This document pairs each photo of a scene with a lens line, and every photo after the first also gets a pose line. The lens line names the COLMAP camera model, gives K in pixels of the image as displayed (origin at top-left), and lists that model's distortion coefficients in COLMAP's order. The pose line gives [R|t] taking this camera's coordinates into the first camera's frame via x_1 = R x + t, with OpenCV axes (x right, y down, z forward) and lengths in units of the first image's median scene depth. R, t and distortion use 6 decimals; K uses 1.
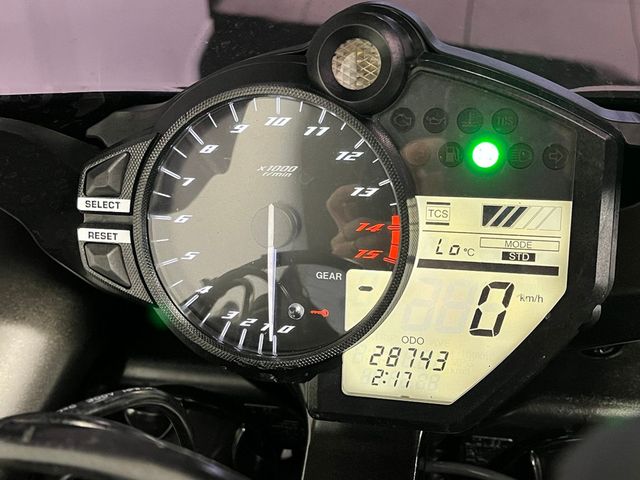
lens RADIAL K [[745.8, 0, 319.6], [0, 745.8, 240.0], [0, 0, 1]] dist [0.002502, 0.000000]
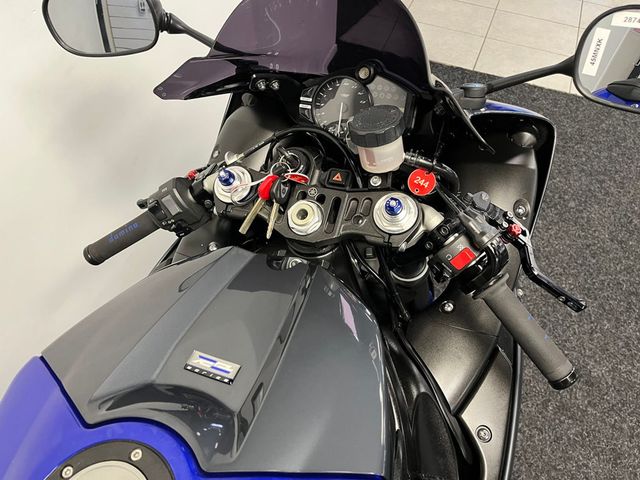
lens RADIAL K [[491.1, 0, 320.7], [0, 491.1, 239.9], [0, 0, 1]] dist [0.027451, -0.000966]
pose [[0.981095, 0.151448, -0.120486, 0.282451], [-0.139344, 0.984844, 0.103274, 0.466819], [0.134301, -0.084533, 0.987328, -1.982605]]
